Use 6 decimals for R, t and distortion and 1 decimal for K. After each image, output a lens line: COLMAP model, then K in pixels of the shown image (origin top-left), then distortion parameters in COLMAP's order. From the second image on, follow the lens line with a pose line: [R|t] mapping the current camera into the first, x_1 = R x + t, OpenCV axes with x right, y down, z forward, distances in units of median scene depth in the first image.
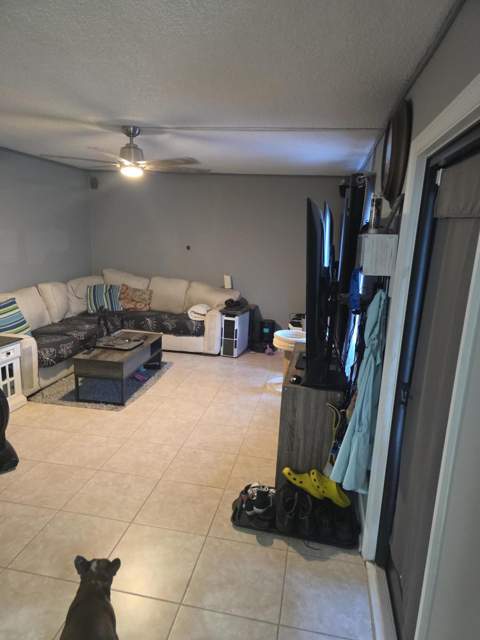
lens RADIAL K [[426.3, 0, 241.7], [0, 426.3, 322.4], [0, 0, 1]] dist [0.072529, -0.059458]
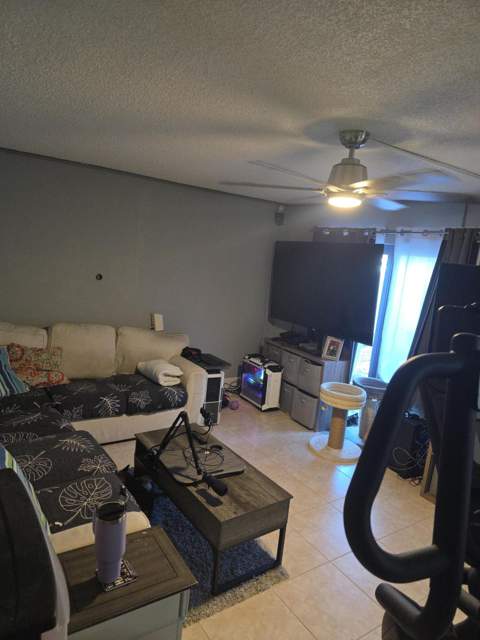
lens RADIAL K [[426.3, 0, 240.0], [0, 426.3, 320.2], [0, 0, 1]] dist [0.072529, -0.059458]
pose [[0.694834, -0.083610, 0.714294, -0.694478], [0.079507, 0.996061, 0.039250, -0.174359], [-0.714762, 0.029519, 0.698745, 0.557630]]
